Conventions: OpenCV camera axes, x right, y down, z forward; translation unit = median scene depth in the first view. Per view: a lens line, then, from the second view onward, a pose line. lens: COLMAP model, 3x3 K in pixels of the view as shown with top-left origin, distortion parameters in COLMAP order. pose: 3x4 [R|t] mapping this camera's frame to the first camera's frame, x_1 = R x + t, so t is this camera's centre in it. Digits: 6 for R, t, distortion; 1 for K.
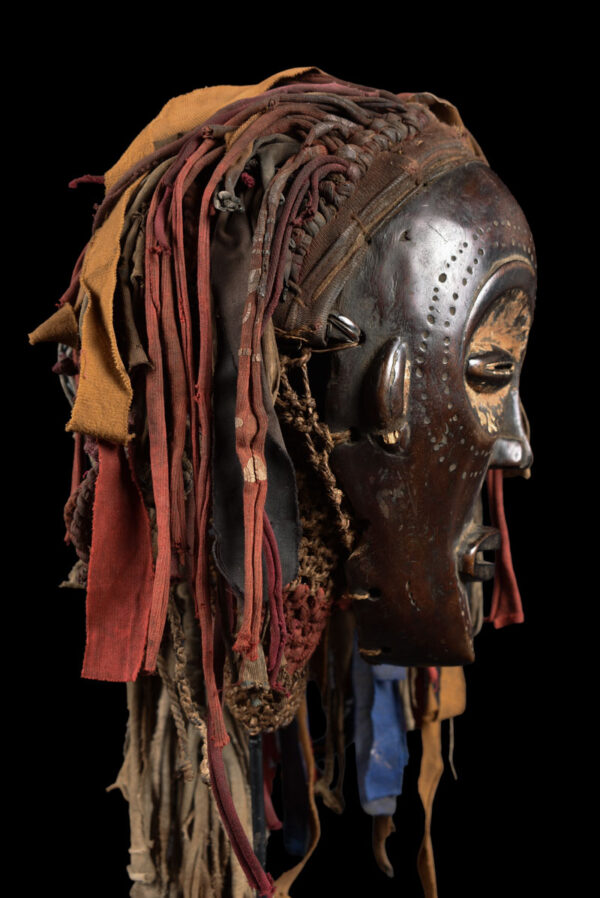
lens RADIAL K [[1087.0, 0, 300.0], [0, 1087.0, 449.0], [0, 0, 1]] dist [-0.071230, -0.017441]
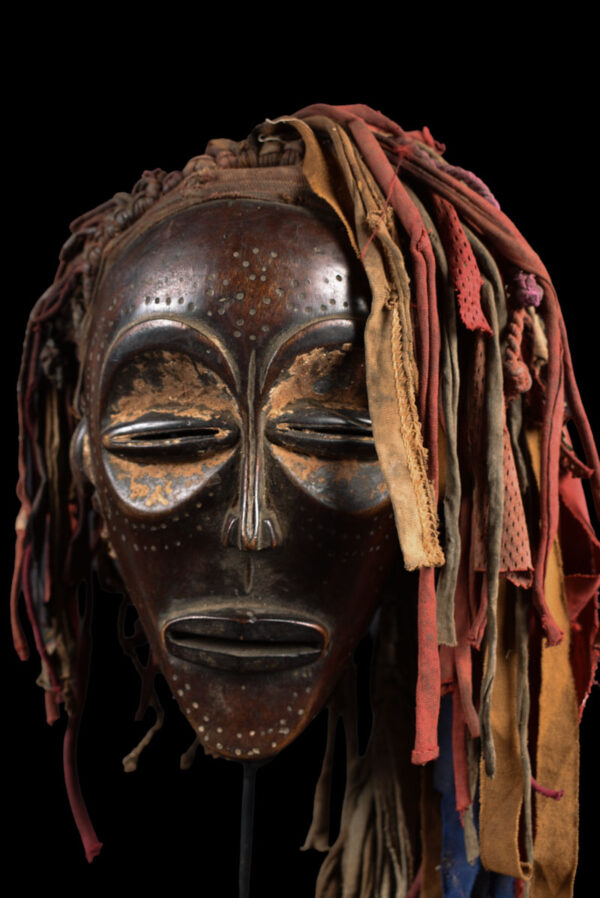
lens RADIAL K [[1087.0, 0, 300.0], [0, 1087.0, 449.0], [0, 0, 1]] dist [-0.071230, -0.017441]
pose [[0.081218, 0.029065, -0.996272, 1.171509], [0.004850, 0.999551, 0.029556, -0.095831], [0.996685, -0.007233, 0.081040, 1.094198]]
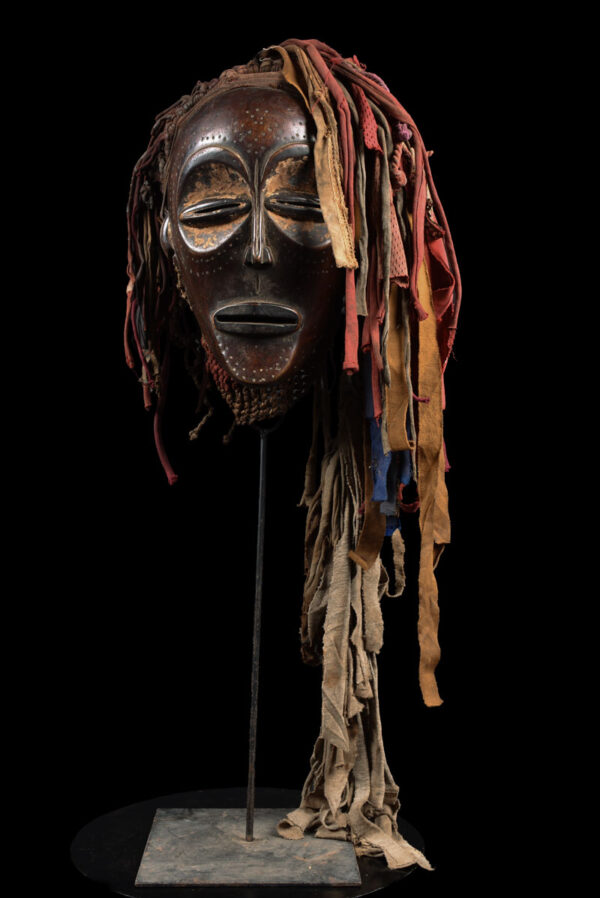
lens RADIAL K [[1087.0, 0, 300.0], [0, 1087.0, 449.0], [0, 0, 1]] dist [-0.071230, -0.017441]
pose [[0.049085, 0.009828, -0.998746, 2.058539], [0.025647, 0.999609, 0.011097, 0.313413], [0.998465, -0.026160, 0.048814, 1.100998]]
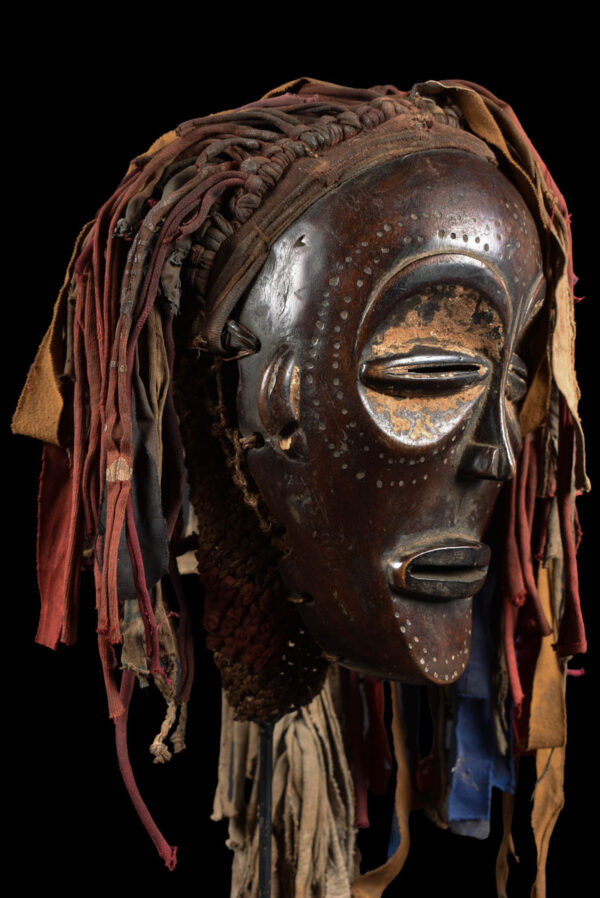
lens RADIAL K [[1087.0, 0, 300.0], [0, 1087.0, 449.0], [0, 0, 1]] dist [-0.071230, -0.017441]
pose [[0.827262, 0.019194, -0.561489, 0.645442], [-0.016889, 0.999814, 0.009296, -0.014636], [0.561563, 0.001793, 0.827432, 0.171297]]
